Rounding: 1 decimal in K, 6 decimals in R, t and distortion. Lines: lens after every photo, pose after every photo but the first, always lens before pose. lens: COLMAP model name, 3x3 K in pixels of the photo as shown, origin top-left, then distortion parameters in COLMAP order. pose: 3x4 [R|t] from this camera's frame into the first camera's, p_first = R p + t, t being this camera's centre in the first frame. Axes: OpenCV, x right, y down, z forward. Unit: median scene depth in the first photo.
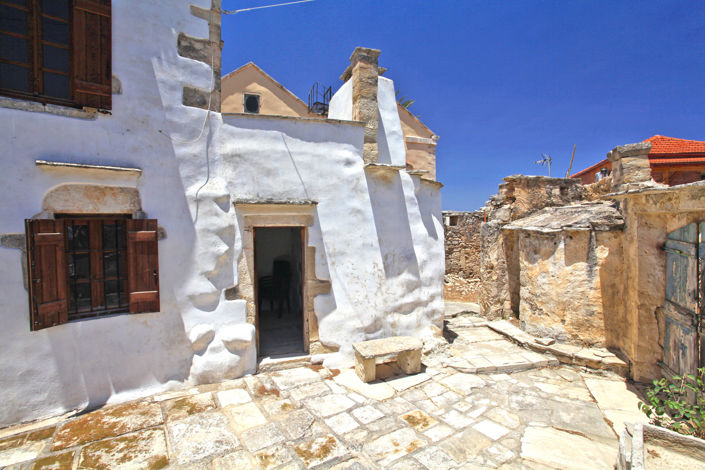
lens RADIAL K [[343.5, 0, 352.5], [0, 343.5, 235.0], [0, 0, 1]] dist [-0.070732, 0.030247]
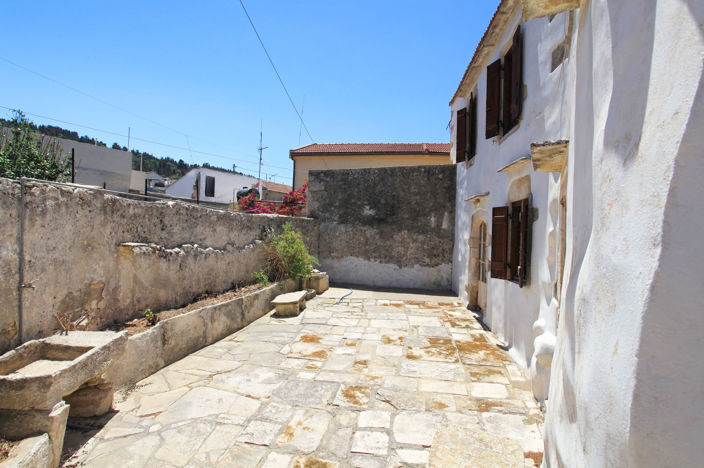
lens RADIAL K [[352.3, 0, 352.0], [0, 352.3, 234.0], [0, 0, 1]] dist [-0.071780, 0.033101]
pose [[-0.704563, -0.010771, -0.709559, 0.477219], [-0.040867, 0.998841, 0.025417, 0.044454], [0.708463, 0.046905, -0.704187, 1.153731]]
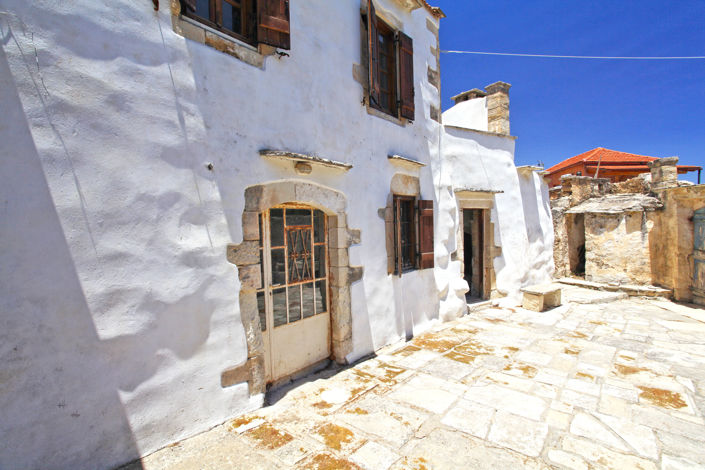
lens RADIAL K [[343.5, 0, 352.5], [0, 343.5, 235.0], [0, 0, 1]] dist [-0.070732, 0.030247]
pose [[0.977466, -0.020228, 0.210123, -0.996943], [0.020416, 0.999791, 0.001272, 0.072066], [-0.210104, 0.003046, 0.977674, -0.257102]]
